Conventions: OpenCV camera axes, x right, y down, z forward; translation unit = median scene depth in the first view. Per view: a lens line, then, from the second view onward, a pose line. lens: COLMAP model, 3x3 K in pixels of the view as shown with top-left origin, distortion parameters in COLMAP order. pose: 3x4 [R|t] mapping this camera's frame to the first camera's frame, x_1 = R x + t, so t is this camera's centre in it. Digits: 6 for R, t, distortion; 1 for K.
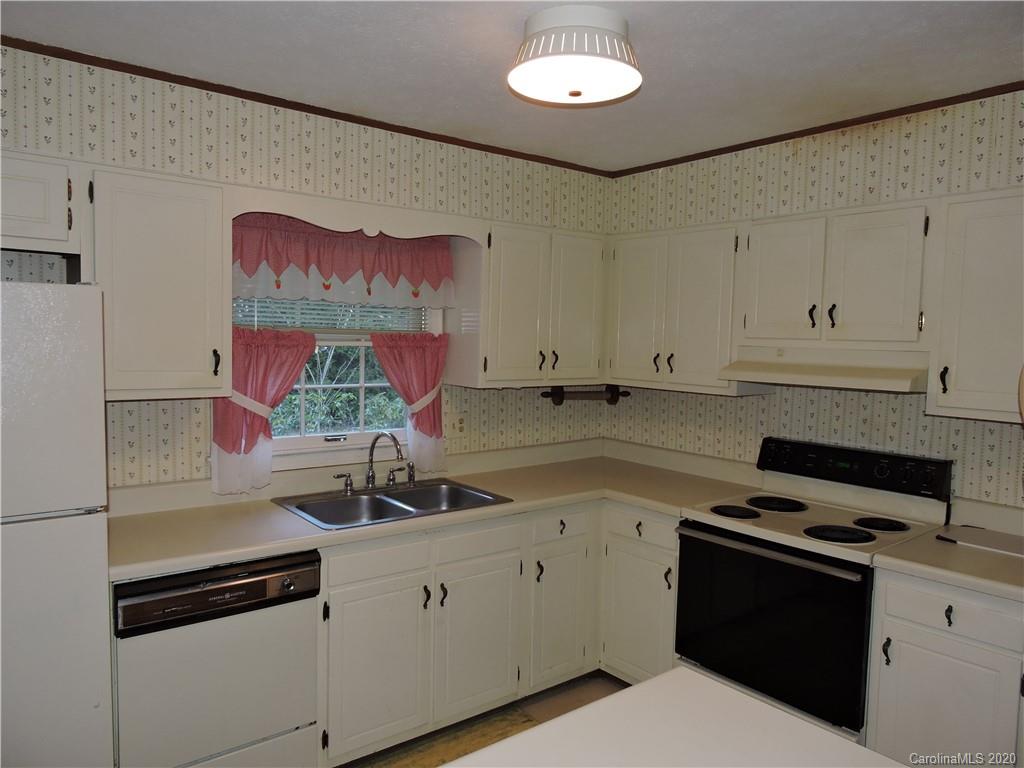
lens RADIAL K [[732.4, 0, 514.7], [0, 732.4, 388.6], [0, 0, 1]] dist [0.002720, -0.006424]
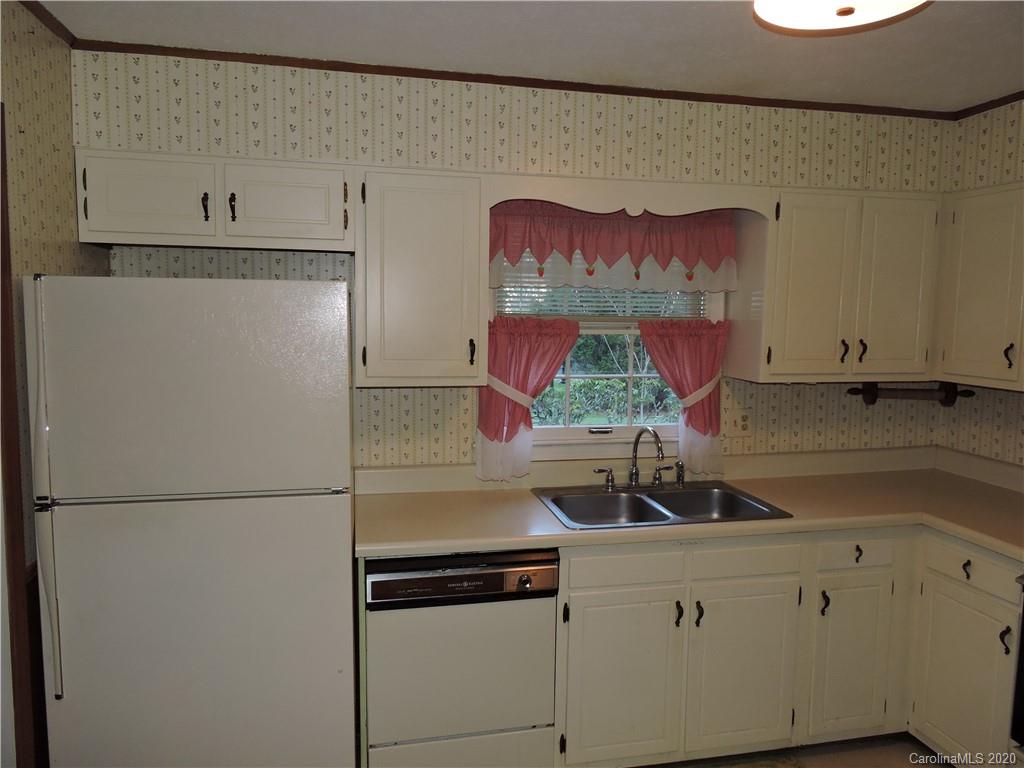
lens RADIAL K [[732.4, 0, 514.7], [0, 732.4, 388.3], [0, 0, 1]] dist [0.002720, -0.006424]
pose [[0.897536, 0.033103, -0.439697, 0.079695], [-0.022867, 0.999331, 0.028558, -0.013265], [0.440347, -0.015577, 0.897692, 0.097813]]
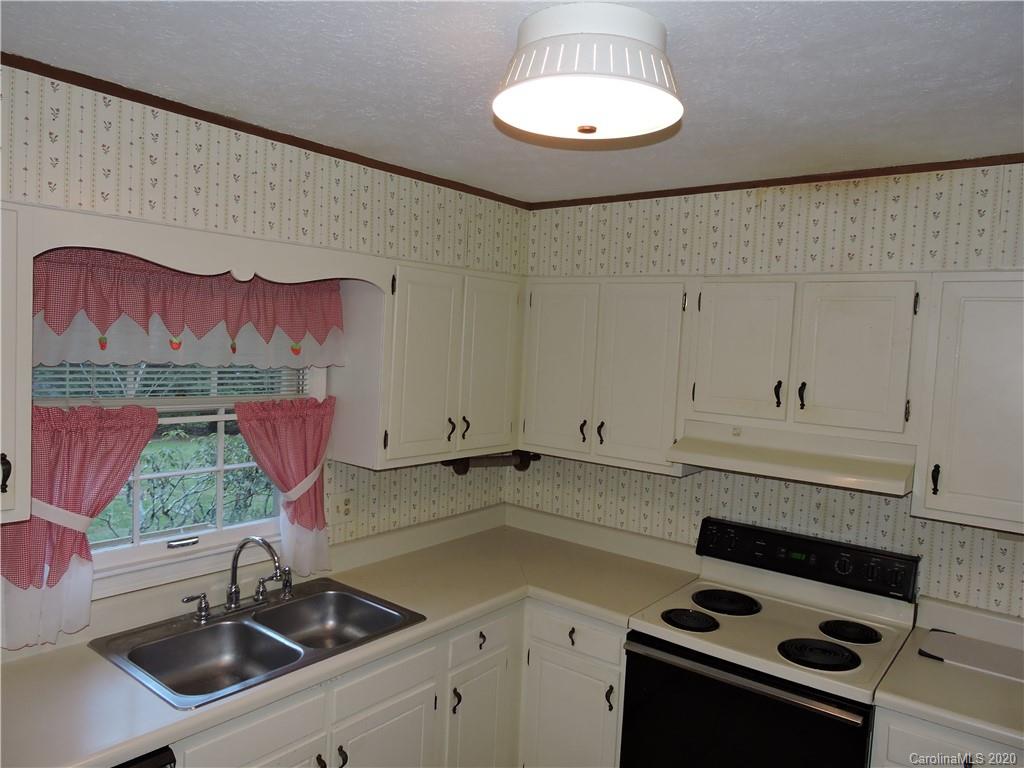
lens RADIAL K [[732.4, 0, 514.3], [0, 732.4, 390.0], [0, 0, 1]] dist [0.002720, -0.006424]
pose [[0.973947, 0.007917, 0.226638, -0.093368], [-0.008949, 0.999954, 0.003527, -0.100079], [-0.226599, -0.005463, 0.973973, 0.213858]]
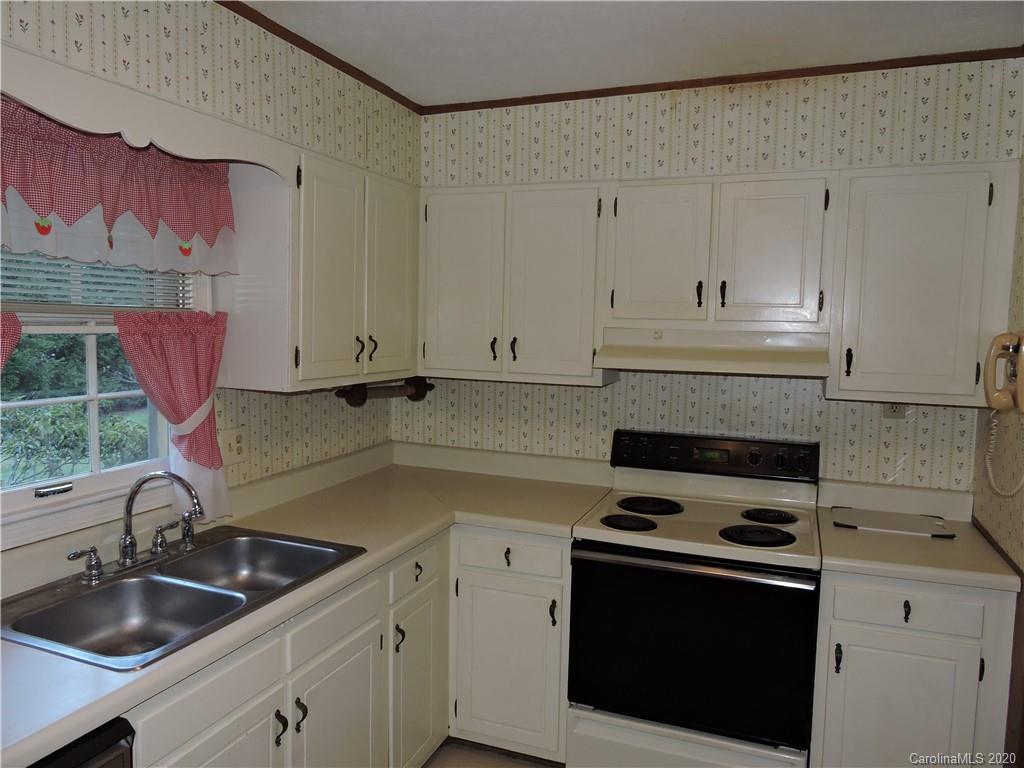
lens RADIAL K [[732.4, 0, 515.7], [0, 732.4, 387.3], [0, 0, 1]] dist [0.002720, -0.006424]
pose [[0.864462, -0.049241, 0.500280, -0.230274], [0.035425, 0.998684, 0.037083, -0.025432], [-0.501448, -0.014335, 0.865069, 0.326502]]
